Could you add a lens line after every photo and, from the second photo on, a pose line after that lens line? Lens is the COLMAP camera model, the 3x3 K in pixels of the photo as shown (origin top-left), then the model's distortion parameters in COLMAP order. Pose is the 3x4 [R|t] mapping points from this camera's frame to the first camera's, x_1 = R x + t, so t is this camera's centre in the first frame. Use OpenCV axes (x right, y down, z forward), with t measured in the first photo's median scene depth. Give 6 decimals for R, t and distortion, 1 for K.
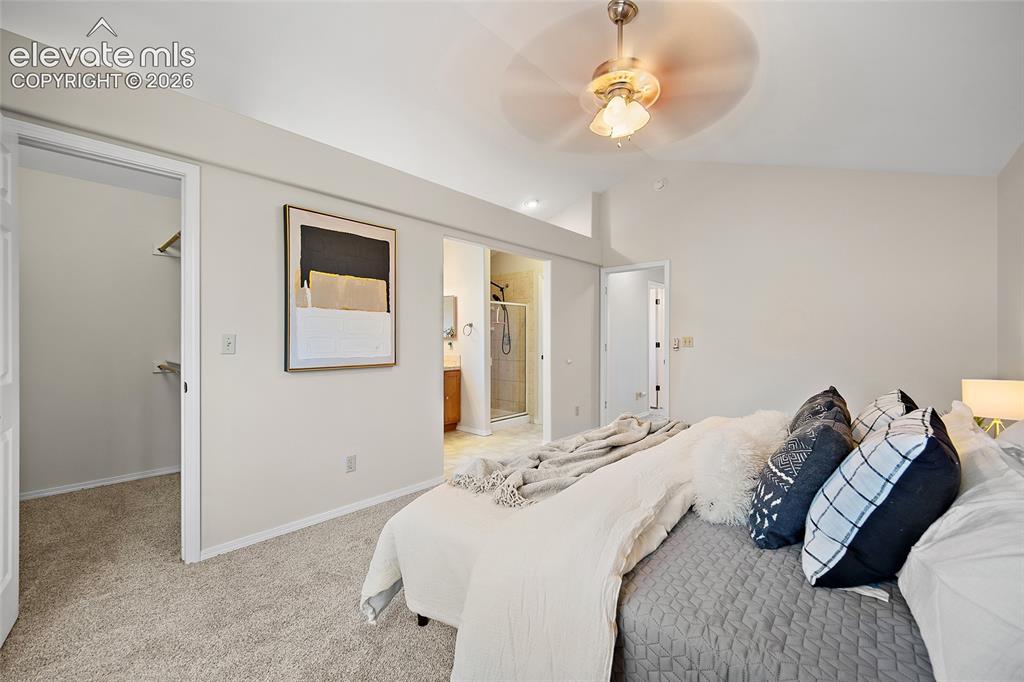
lens RADIAL K [[404.4, 0, 511.3], [0, 404.4, 341.5], [0, 0, 1]] dist [0.003490, 0.000140]
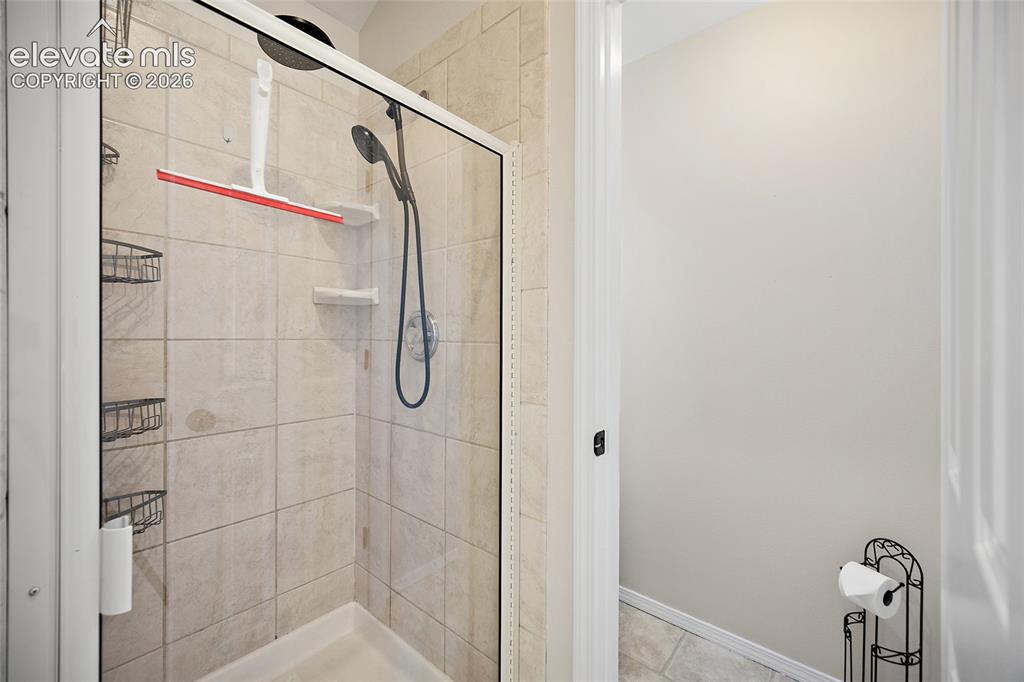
lens RADIAL K [[404.4, 0, 512.7], [0, 404.4, 338.2], [0, 0, 1]] dist [0.003490, 0.000140]
pose [[0.999461, 0.001456, 0.032790, 0.033350], [-0.001474, 0.999999, 0.000517, -0.005245], [-0.032789, -0.000565, 0.999462, 0.792589]]
